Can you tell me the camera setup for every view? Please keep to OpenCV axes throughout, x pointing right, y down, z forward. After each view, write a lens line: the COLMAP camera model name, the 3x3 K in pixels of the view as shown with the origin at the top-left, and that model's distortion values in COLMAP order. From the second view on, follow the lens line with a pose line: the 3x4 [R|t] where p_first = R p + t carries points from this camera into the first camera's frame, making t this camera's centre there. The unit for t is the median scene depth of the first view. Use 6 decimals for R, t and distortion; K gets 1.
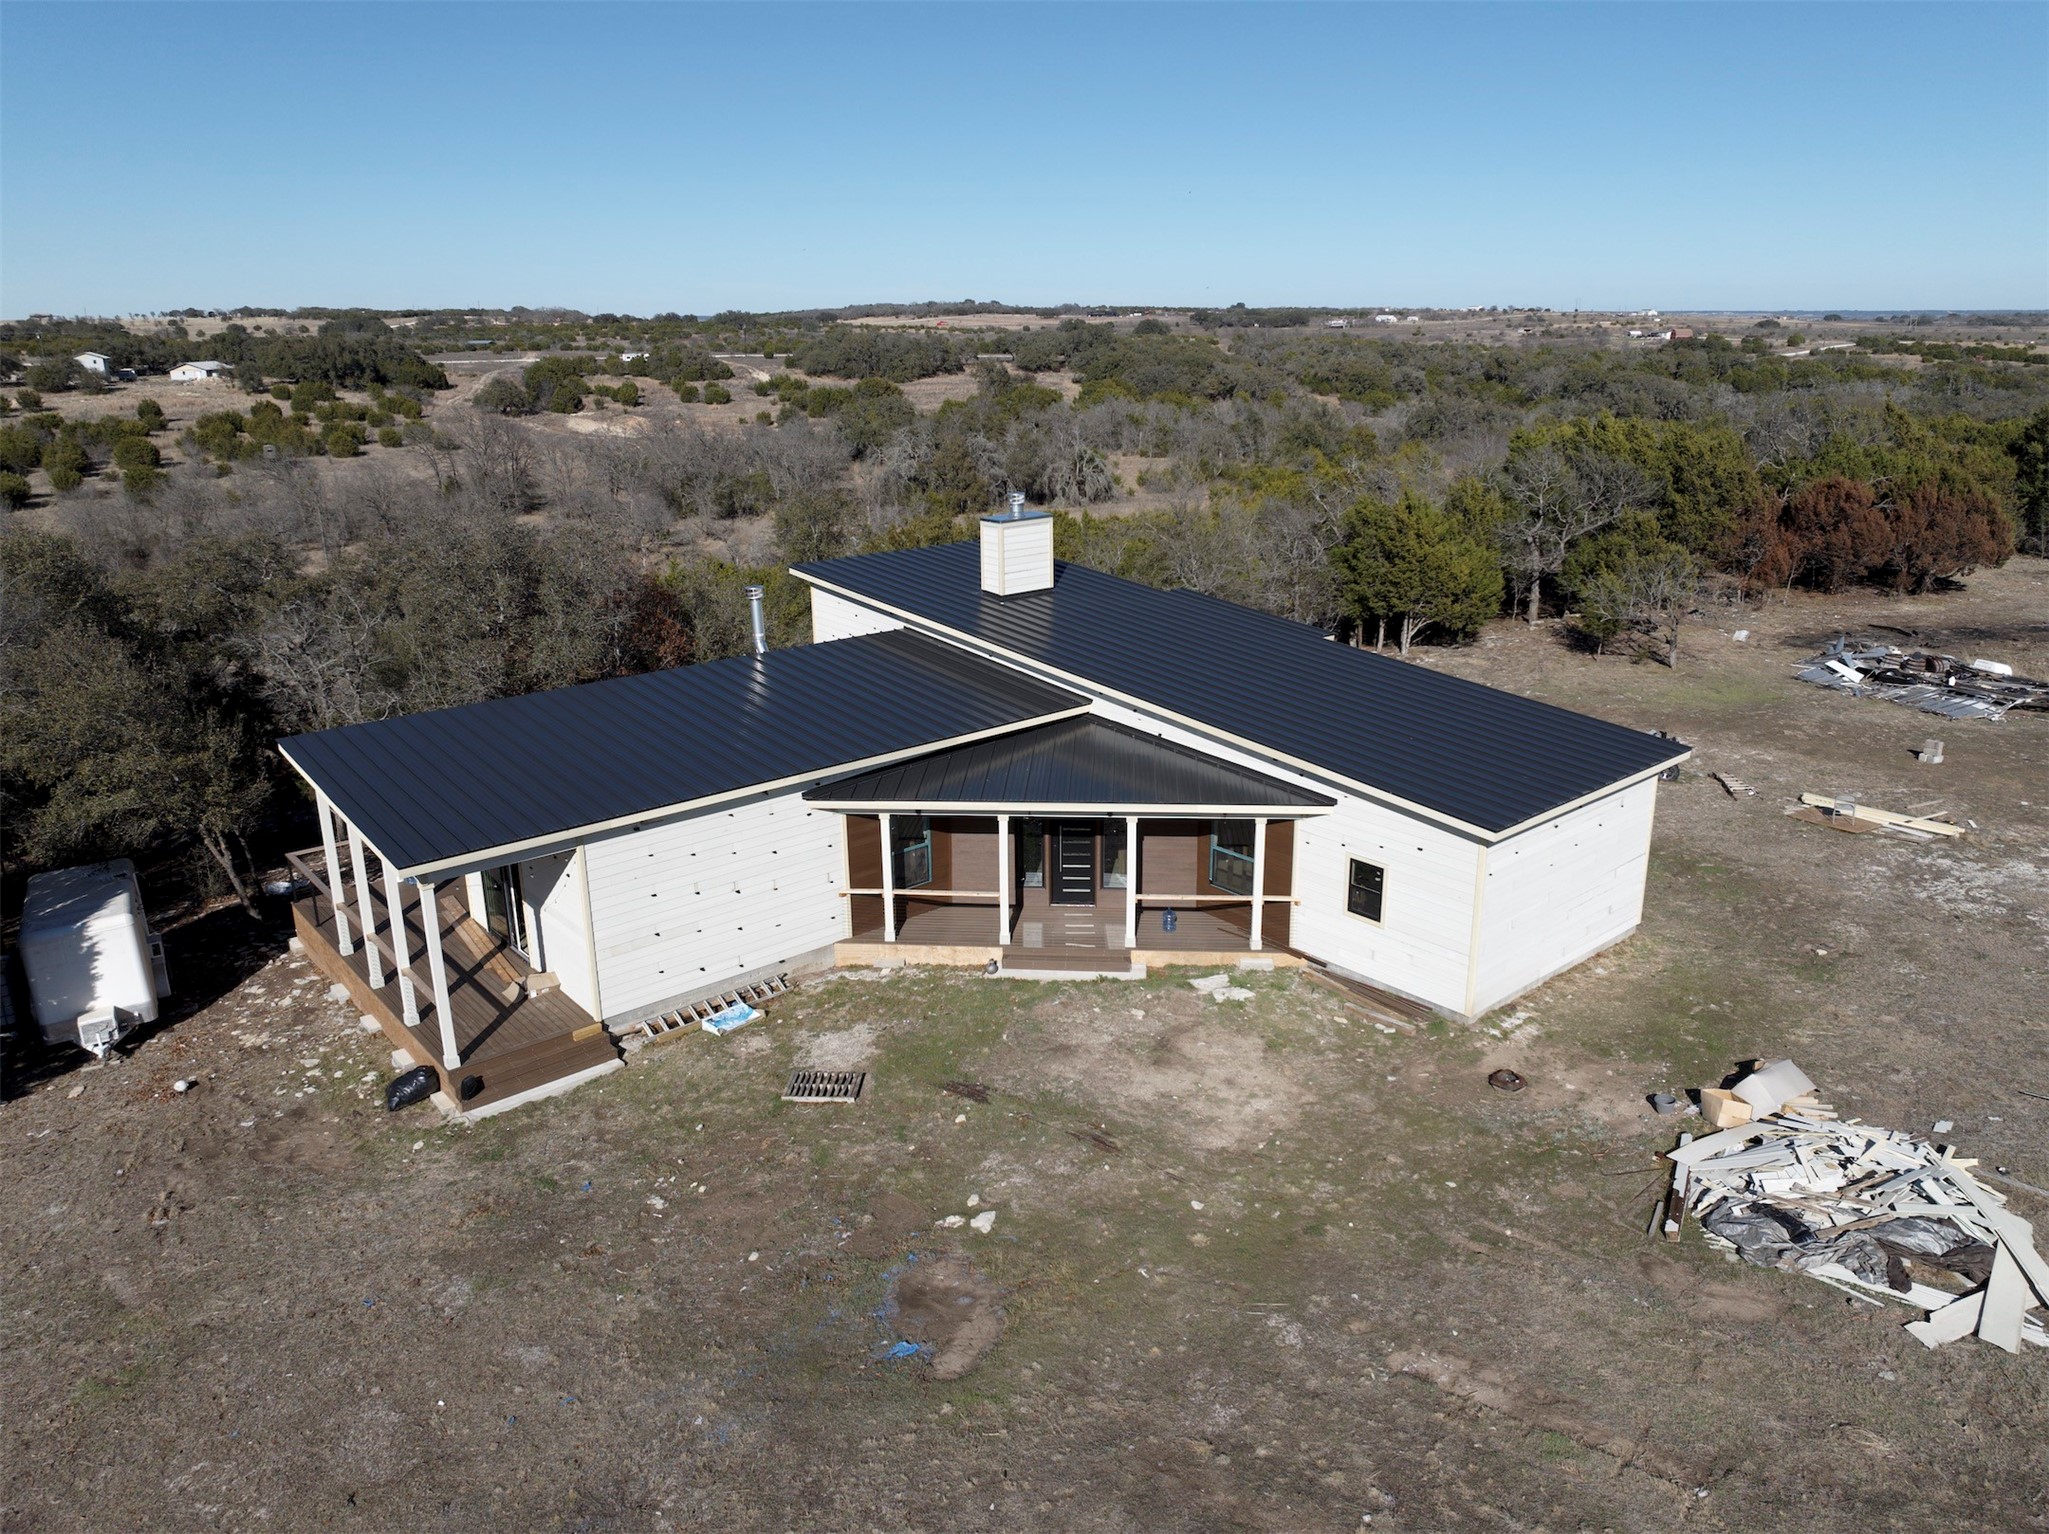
lens RADIAL K [[1432.9, 0, 1029.6], [0, 1432.9, 760.7], [0, 0, 1]] dist [-0.047209, 0.000661]
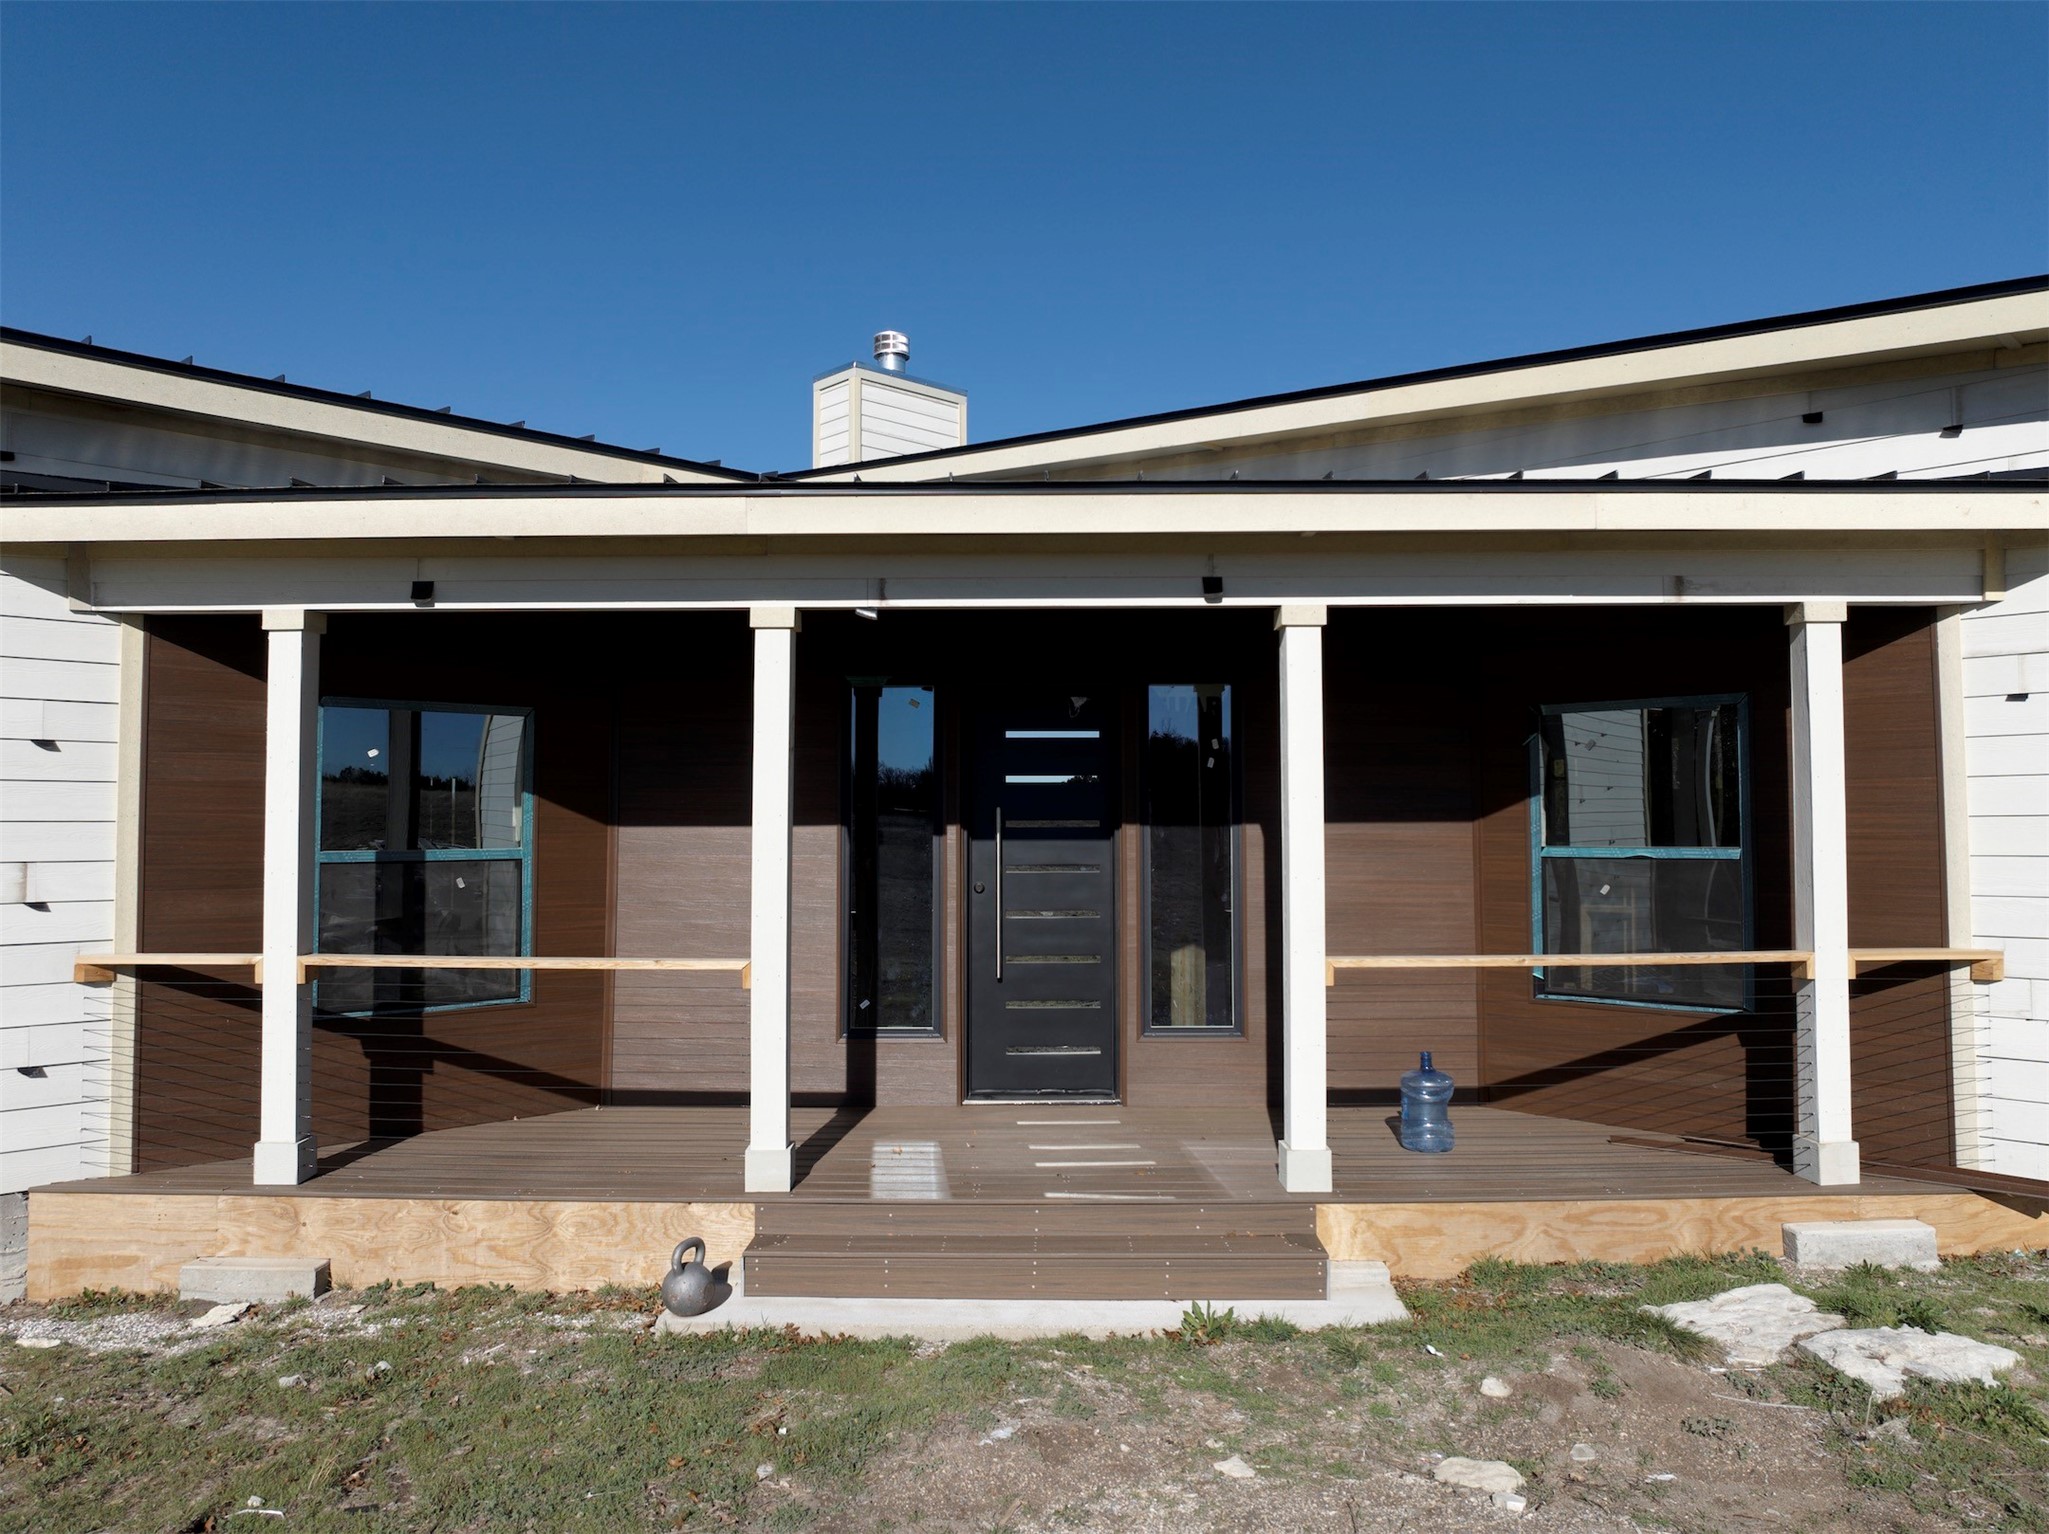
lens RADIAL K [[1432.9, 0, 1029.6], [0, 1432.9, 760.7], [0, 0, 1]] dist [-0.047209, 0.000661]
pose [[0.997909, 0.008331, 0.064099, 0.009744], [0.013853, 0.941052, -0.337979, 0.143011], [-0.063136, 0.338160, 0.938968, 0.769014]]
